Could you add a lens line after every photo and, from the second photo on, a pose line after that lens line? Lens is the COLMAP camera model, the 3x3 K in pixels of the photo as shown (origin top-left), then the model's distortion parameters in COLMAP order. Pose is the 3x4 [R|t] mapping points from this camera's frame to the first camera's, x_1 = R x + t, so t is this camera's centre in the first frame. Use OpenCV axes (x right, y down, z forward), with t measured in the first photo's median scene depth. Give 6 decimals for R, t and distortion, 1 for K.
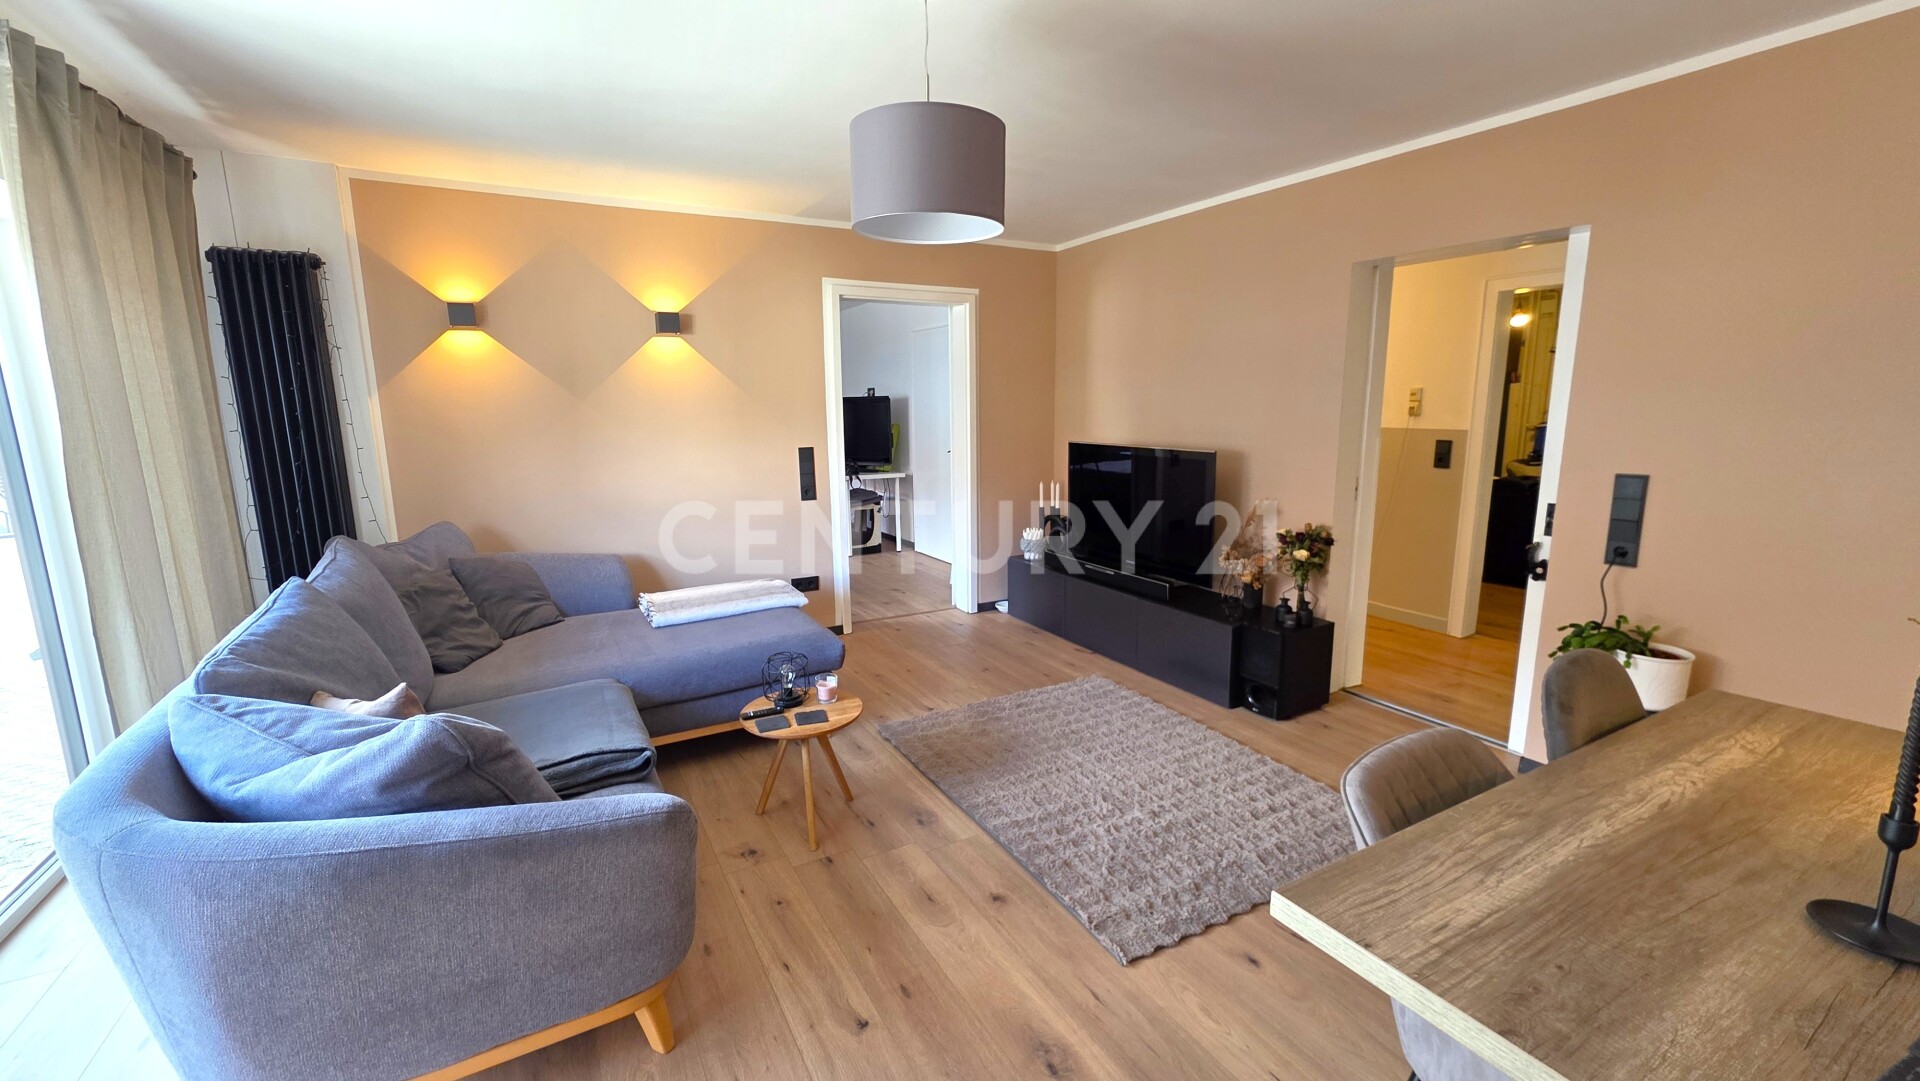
lens RADIAL K [[771.2, 0, 951.2], [0, 771.2, 538.7], [0, 0, 1]] dist [-0.000314, 0.000199]
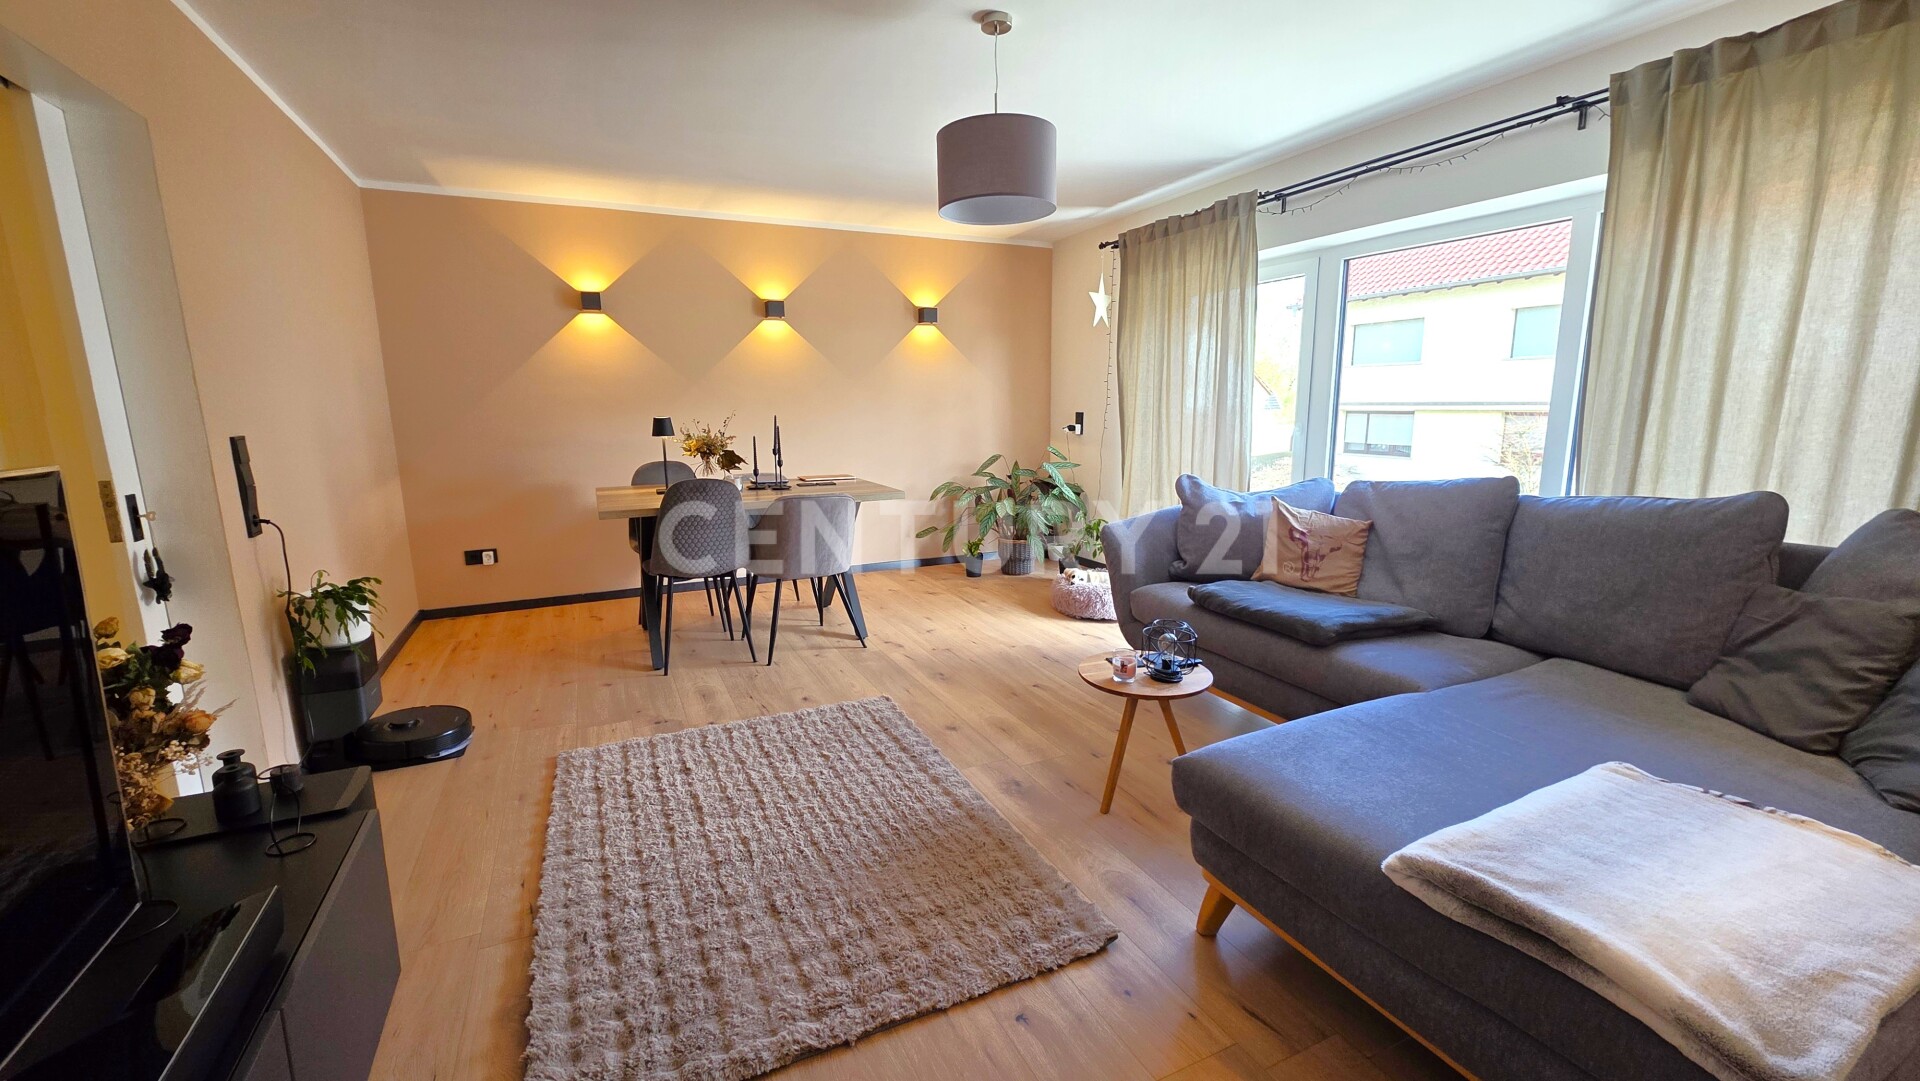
lens RADIAL K [[771.2, 0, 951.2], [0, 771.2, 538.7], [0, 0, 1]] dist [-0.000314, 0.000199]
pose [[-0.997835, 0.008153, 0.065254, -0.027454], [0.030369, 0.937264, 0.347294, -0.297515], [-0.058329, 0.348524, -0.935483, 2.123916]]
